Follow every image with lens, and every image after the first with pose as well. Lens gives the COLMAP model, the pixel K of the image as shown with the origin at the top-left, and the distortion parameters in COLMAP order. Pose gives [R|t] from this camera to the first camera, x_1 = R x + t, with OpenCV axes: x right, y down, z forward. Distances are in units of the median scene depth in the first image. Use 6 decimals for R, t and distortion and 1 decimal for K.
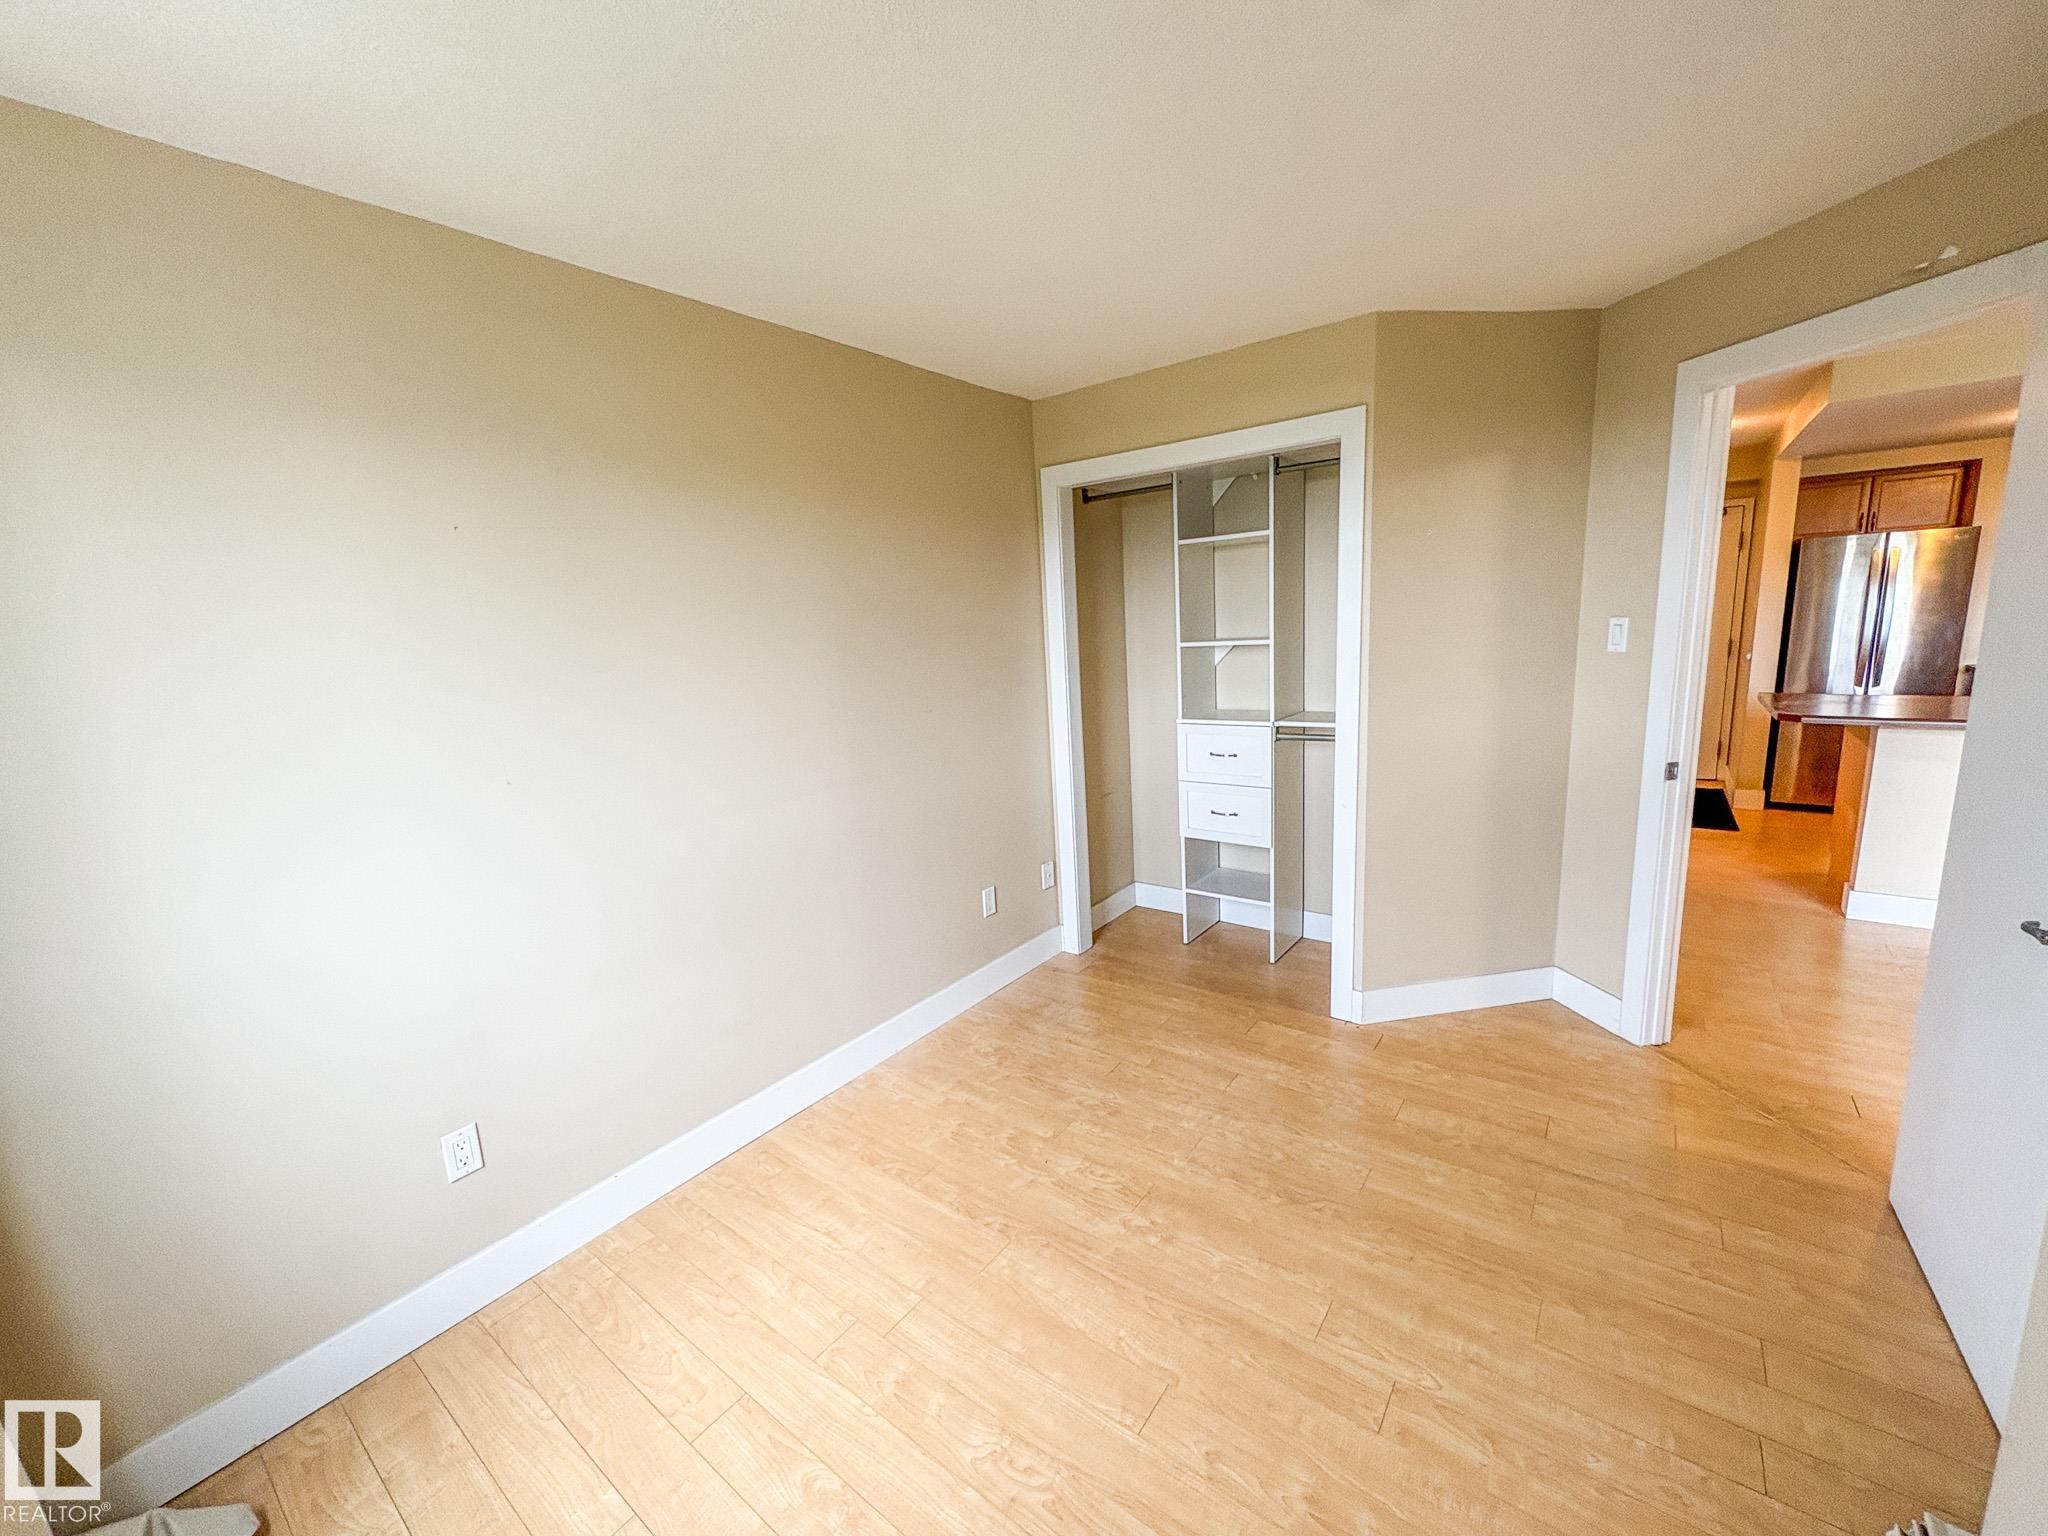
lens RADIAL K [[812.8, 0, 1026.8], [0, 812.8, 760.9], [0, 0, 1]] dist [0.000119, -0.000494]
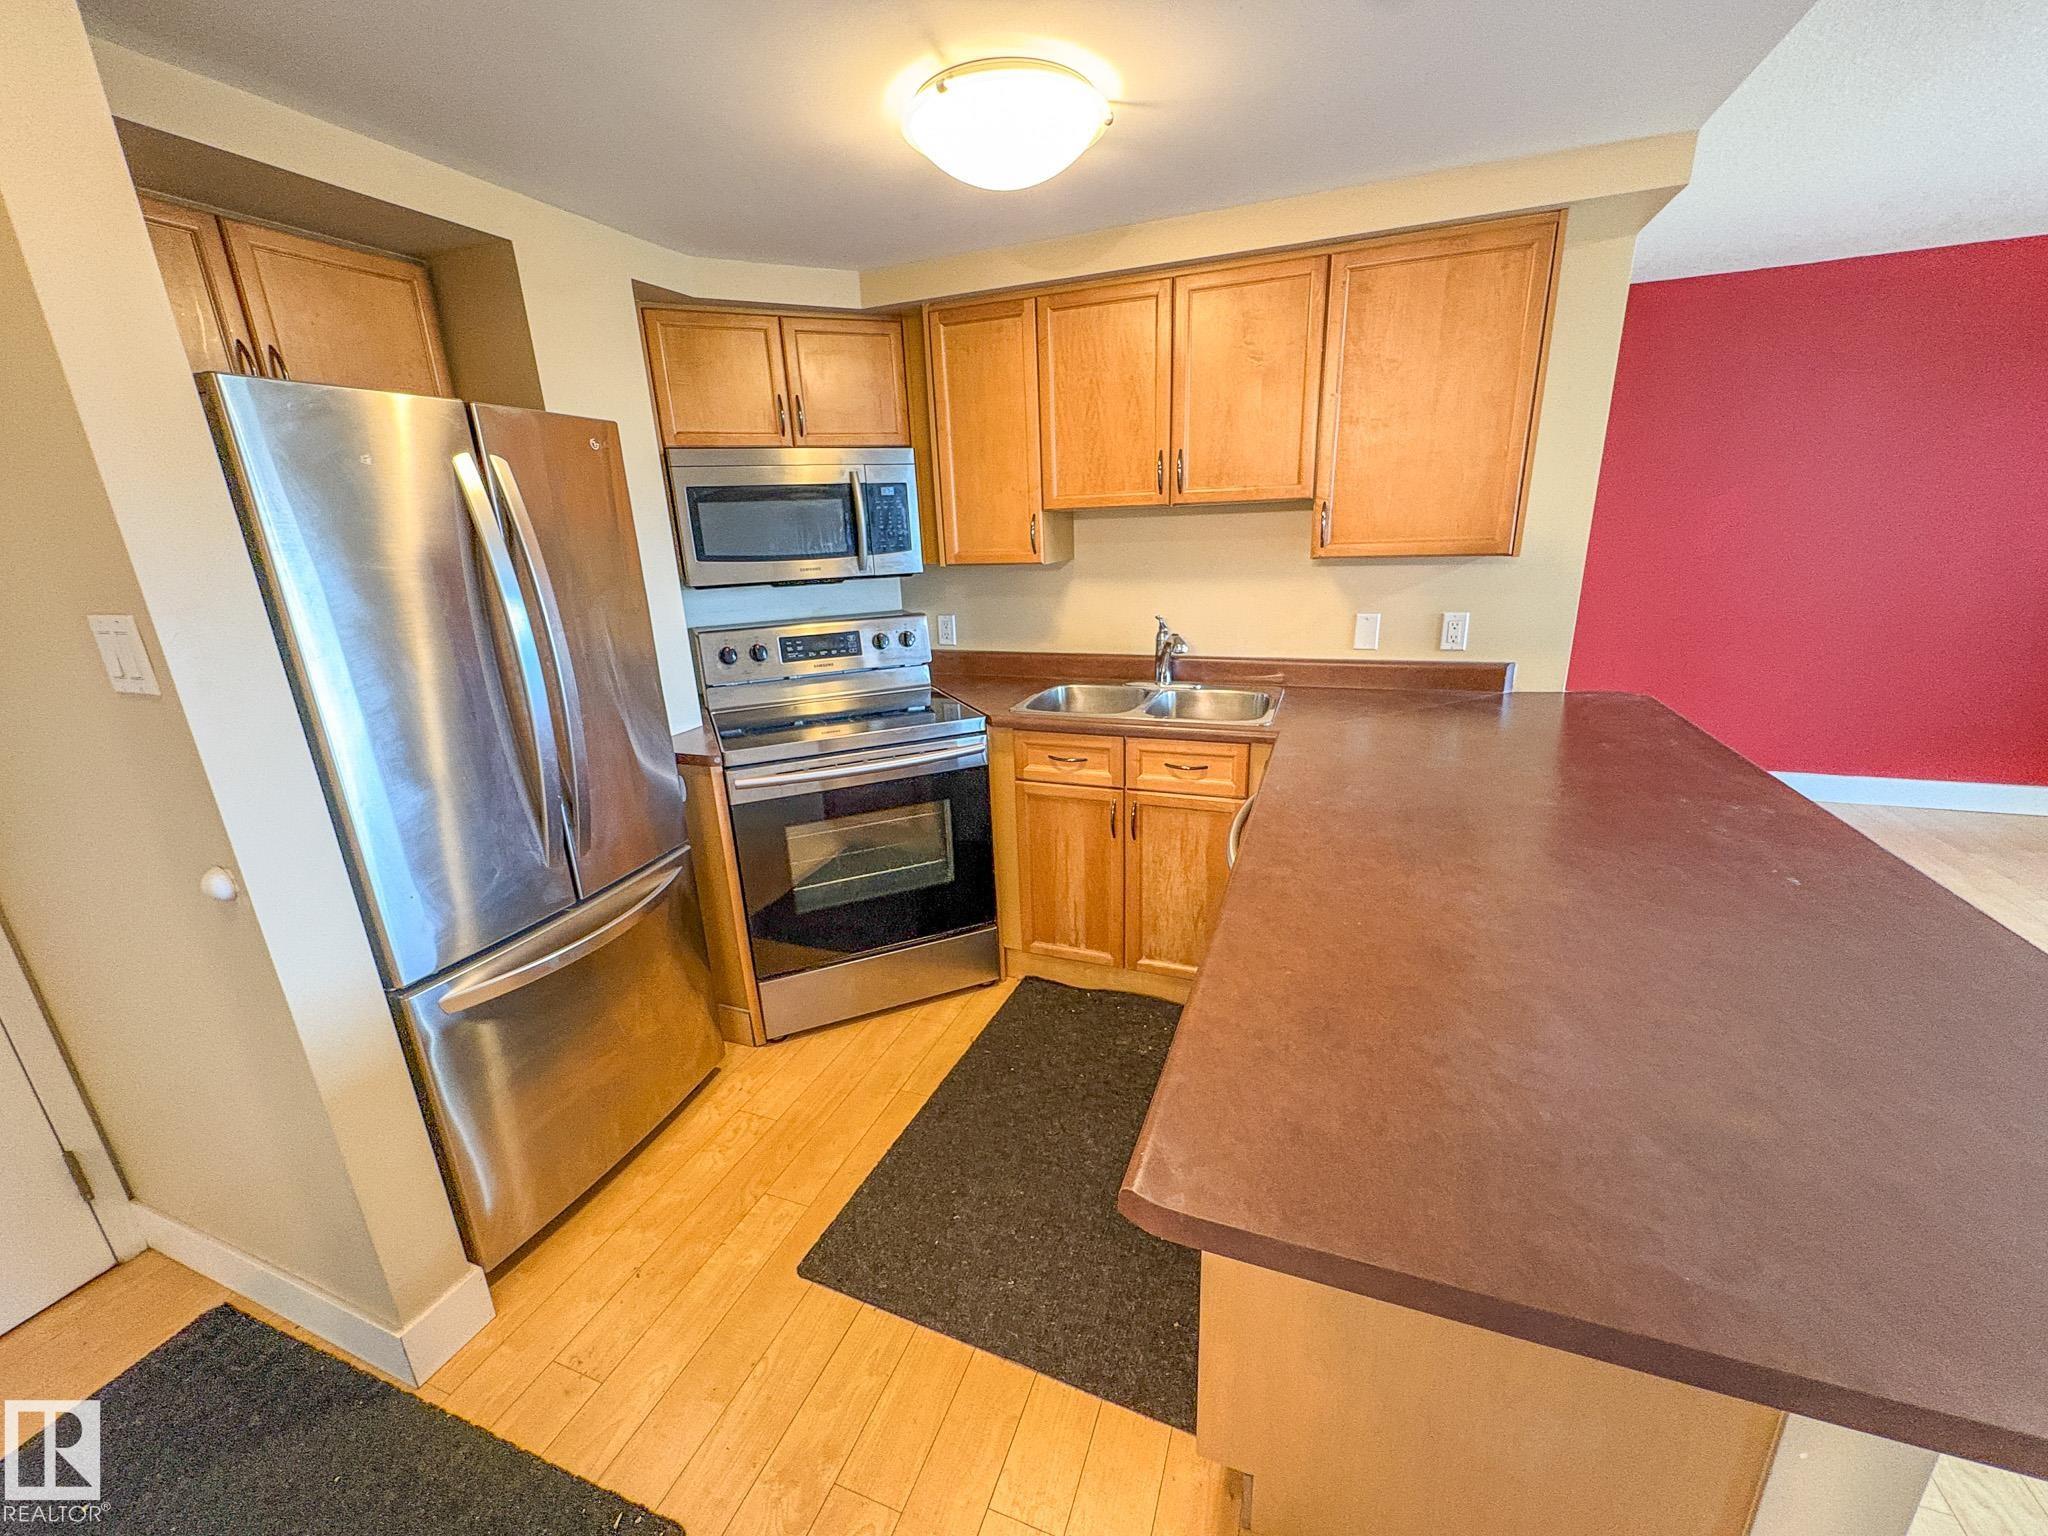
lens RADIAL K [[812.8, 0, 1021.9], [0, 812.8, 770.3], [0, 0, 1]] dist [0.000119, -0.000494]
pose [[-0.268626, -0.223818, 0.936881, 0.697130], [0.228060, 0.930198, 0.287612, -0.194446], [-0.935857, 0.290925, -0.198831, 0.928582]]
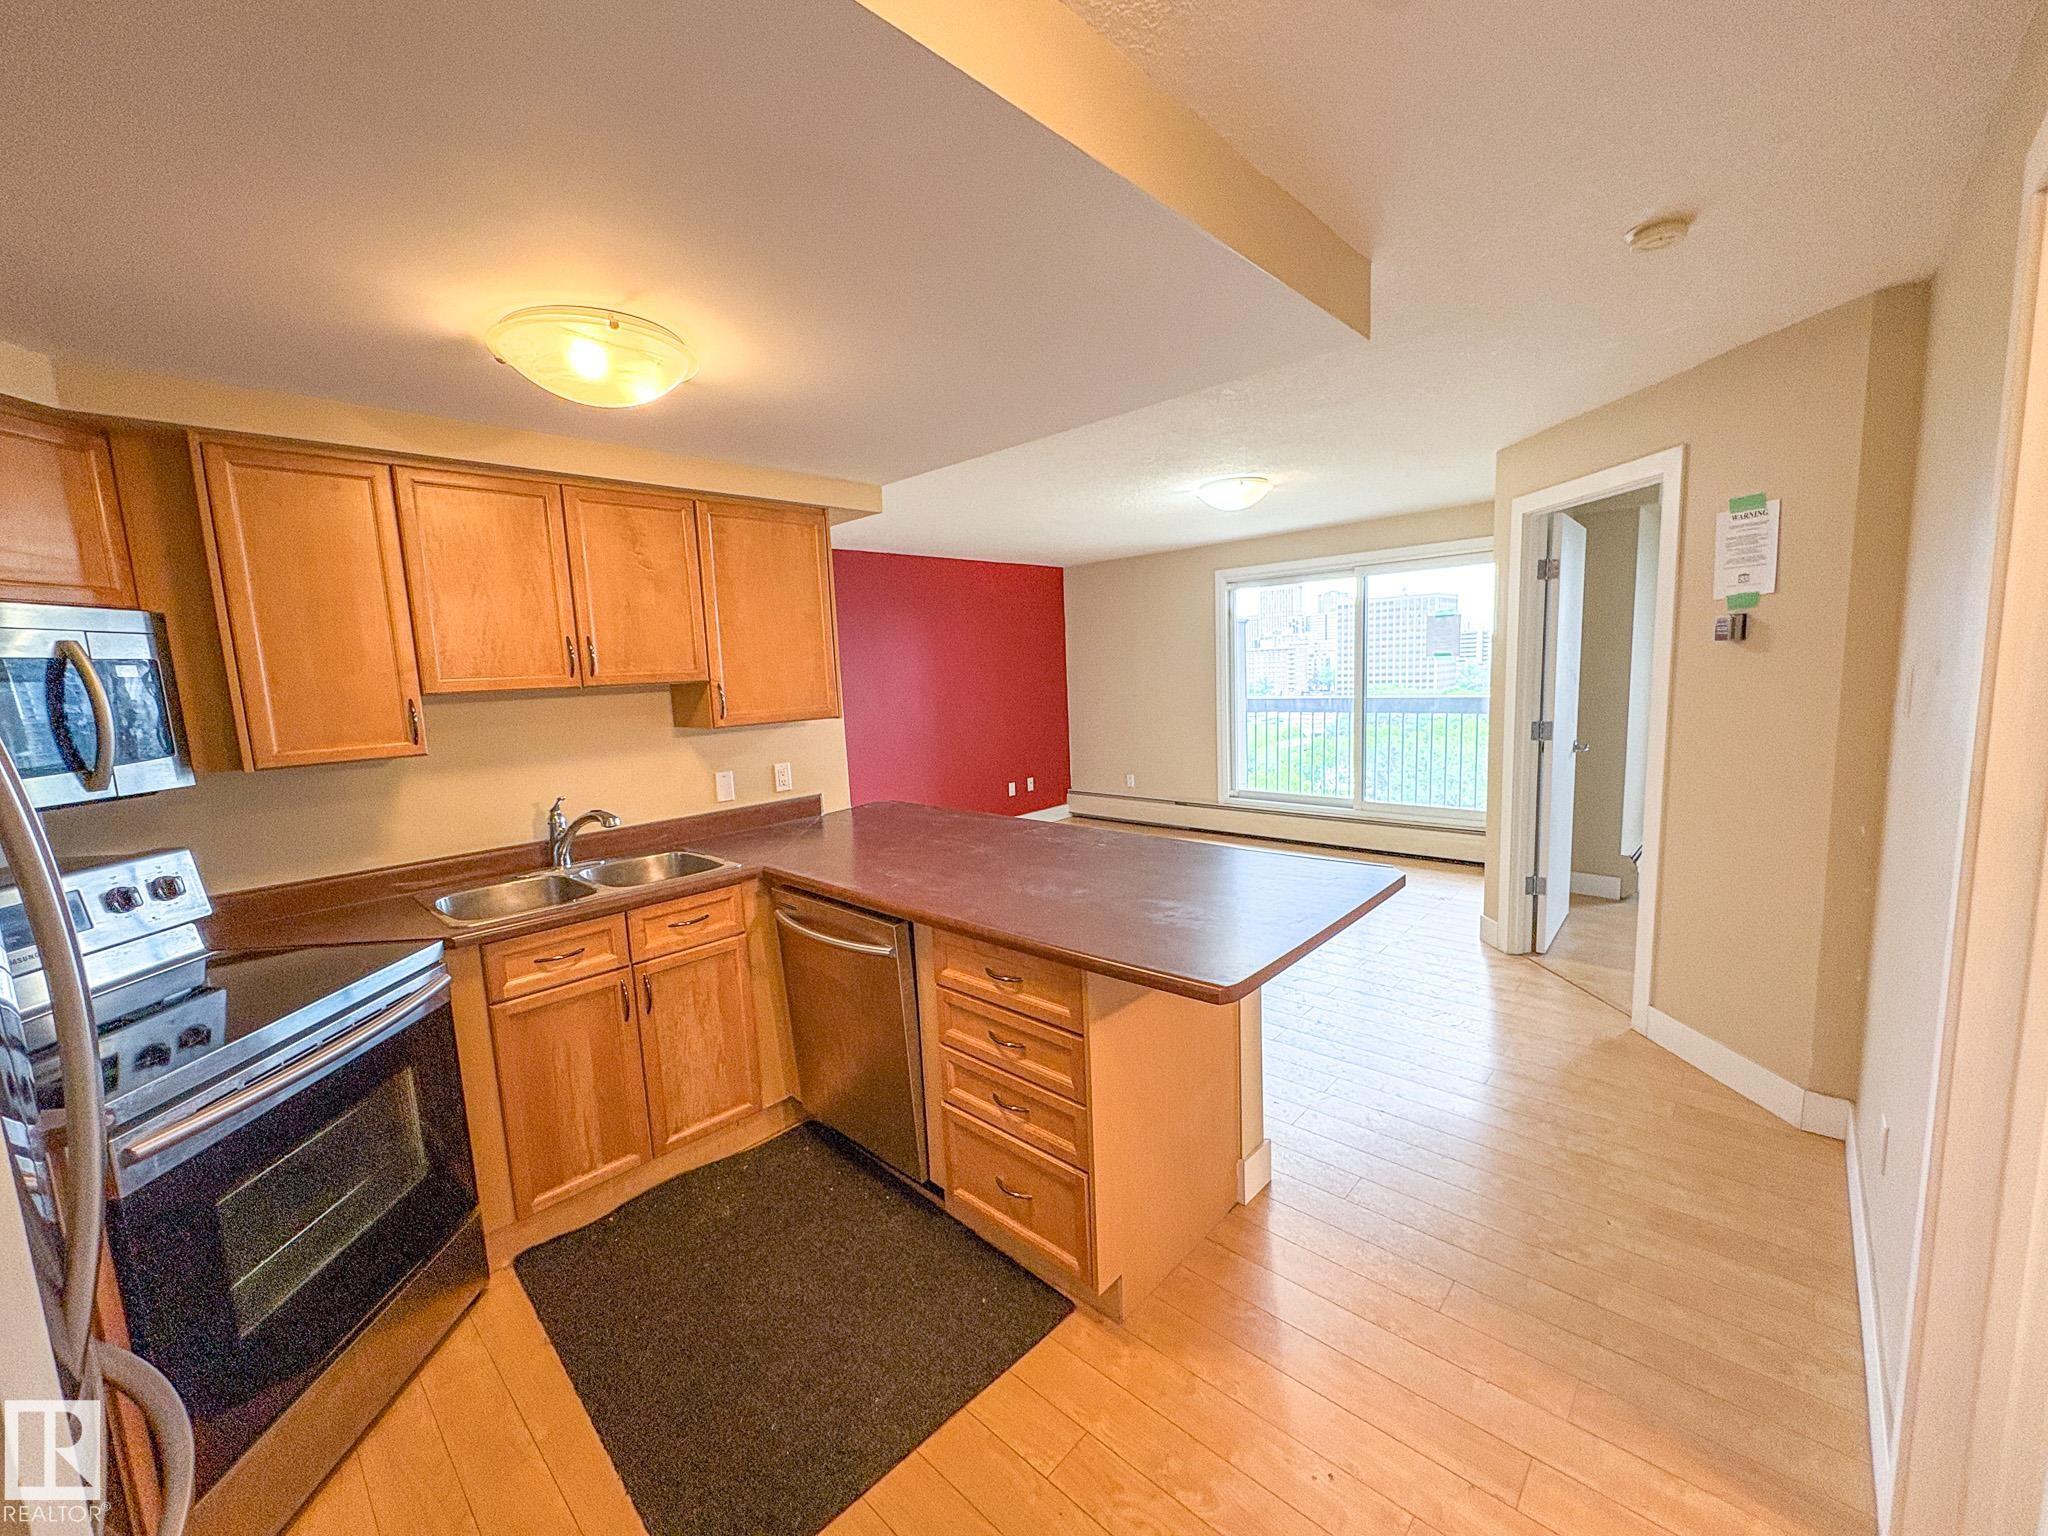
lens RADIAL K [[812.8, 0, 1023.6], [0, 812.8, 769.1], [0, 0, 1]] dist [0.000119, -0.000494]
pose [[-0.989167, 0.082651, 0.121315, 0.849326], [0.115927, 0.946812, 0.300181, -0.256763], [-0.090052, 0.310993, -0.946136, 1.181904]]
